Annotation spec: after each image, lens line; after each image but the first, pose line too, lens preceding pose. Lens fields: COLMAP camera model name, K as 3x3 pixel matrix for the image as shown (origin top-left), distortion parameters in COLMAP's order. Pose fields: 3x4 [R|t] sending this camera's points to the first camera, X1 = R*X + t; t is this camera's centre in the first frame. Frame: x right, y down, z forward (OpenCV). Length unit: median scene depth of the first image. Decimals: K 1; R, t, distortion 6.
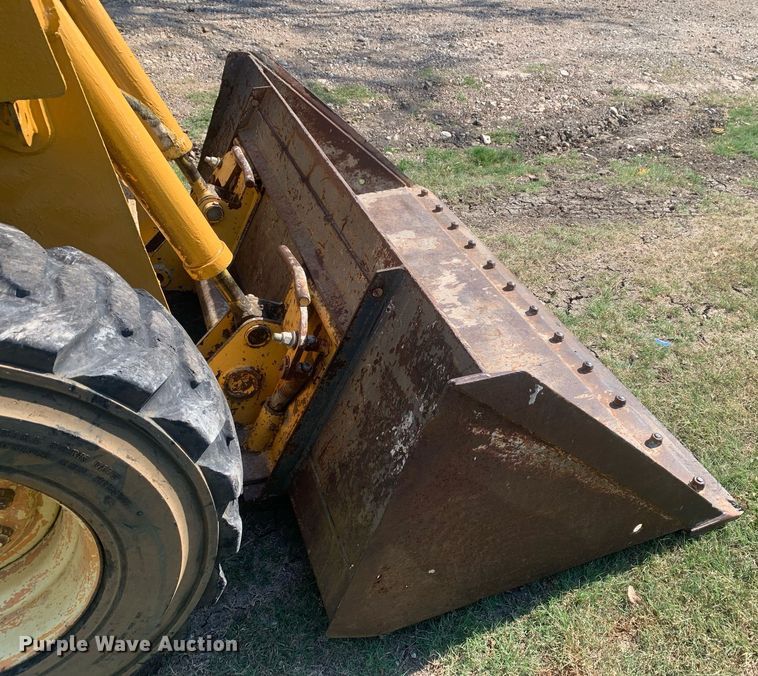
lens RADIAL K [[692.3, 0, 433.1], [0, 692.3, 344.7], [0, 0, 1]] dist [0.027806, -0.048762]
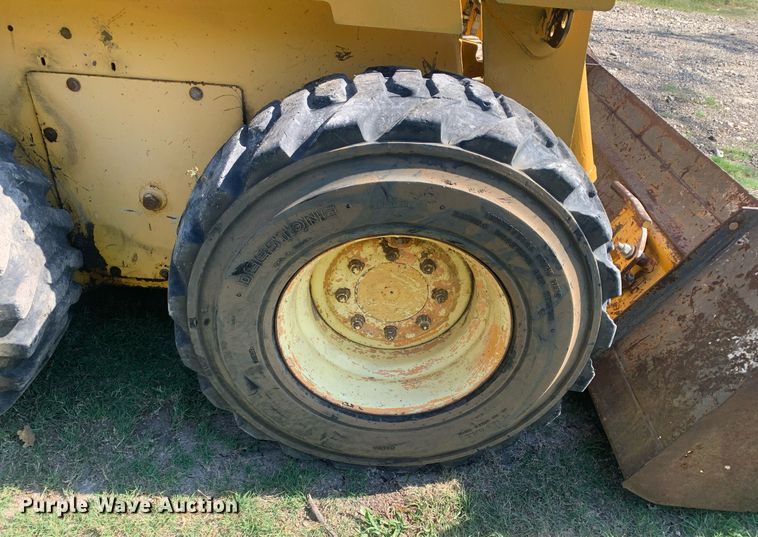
lens RADIAL K [[574.5, 0, 372.3], [0, 574.5, 287.7], [0, 0, 1]] dist [0.042208, -0.017962]
pose [[0.911044, 0.263998, -0.316709, -0.295088], [-0.273509, 0.961754, 0.014909, 0.175298], [0.308532, 0.073040, 0.948406, -0.113477]]
